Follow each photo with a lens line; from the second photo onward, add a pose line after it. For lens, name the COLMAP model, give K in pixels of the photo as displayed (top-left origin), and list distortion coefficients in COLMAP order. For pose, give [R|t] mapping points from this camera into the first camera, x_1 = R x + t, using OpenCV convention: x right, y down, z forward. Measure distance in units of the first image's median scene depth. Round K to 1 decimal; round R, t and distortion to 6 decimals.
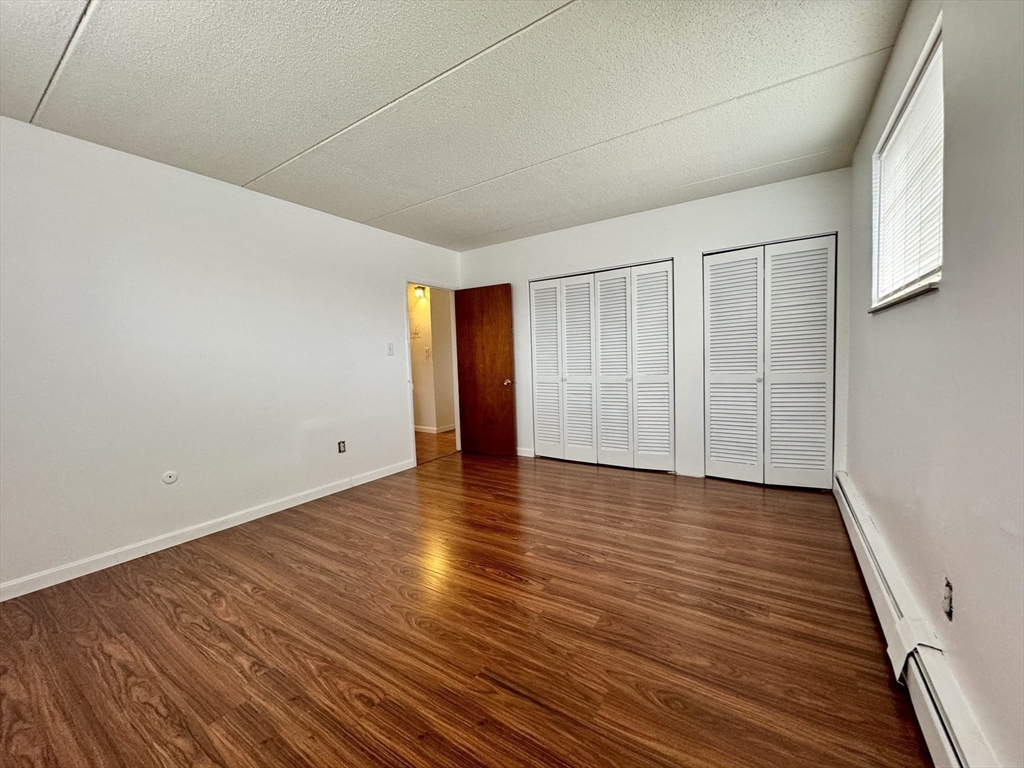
lens RADIAL K [[407.5, 0, 512.7], [0, 407.5, 382.5], [0, 0, 1]] dist [-0.001210, 0.000619]
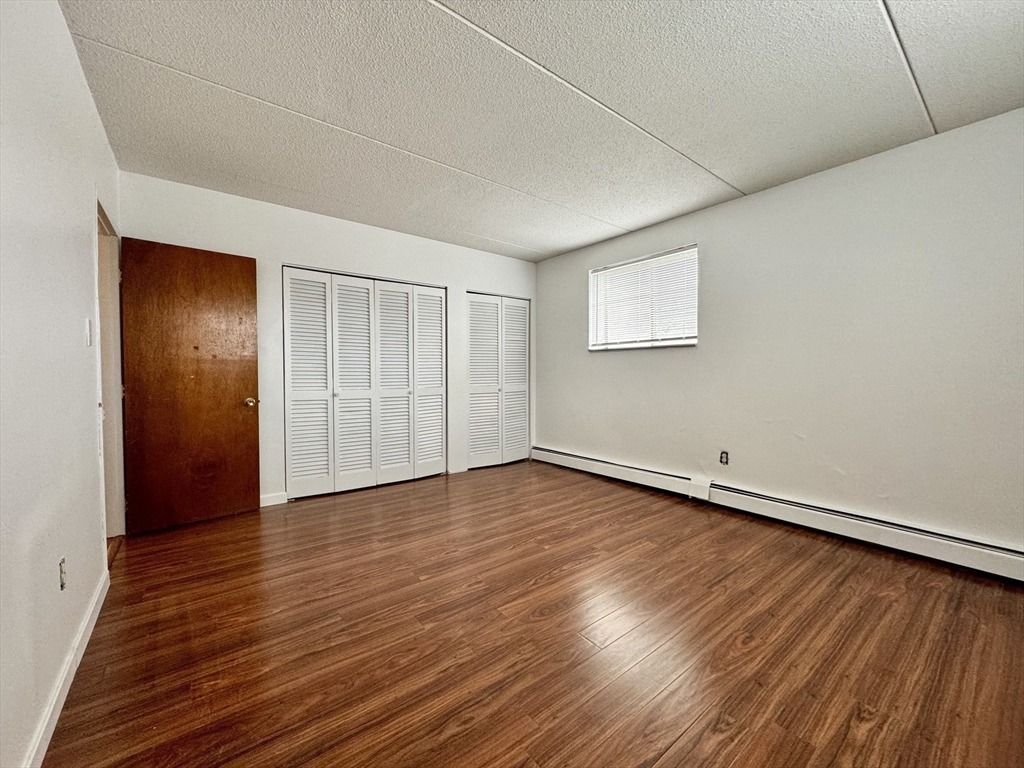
lens RADIAL K [[407.5, 0, 511.9], [0, 407.5, 382.7], [0, 0, 1]] dist [-0.001210, 0.000619]
pose [[0.315570, 0.011093, 0.948837, -1.149653], [0.046698, 0.998538, -0.027206, 0.014361], [-0.947752, 0.052895, 0.314591, 0.824688]]
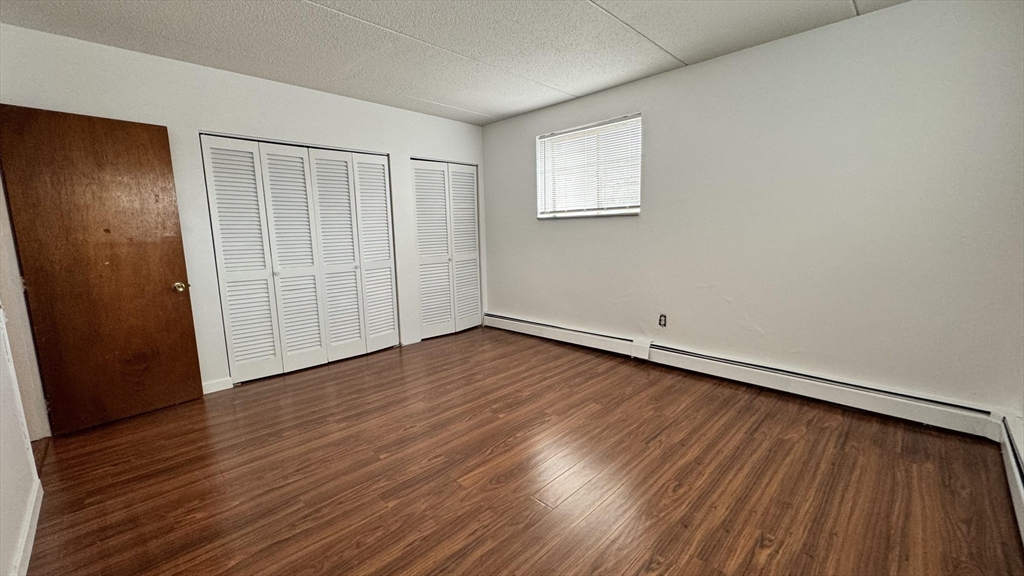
lens RADIAL K [[408.4, 0, 511.4], [0, 408.4, 286.4], [0, 0, 1]] dist [-0.001010, 0.000897]
pose [[0.199634, -0.107187, 0.973990, -1.163682], [0.075281, 0.992739, 0.093820, -0.048572], [-0.976975, 0.054593, 0.206253, 0.815561]]
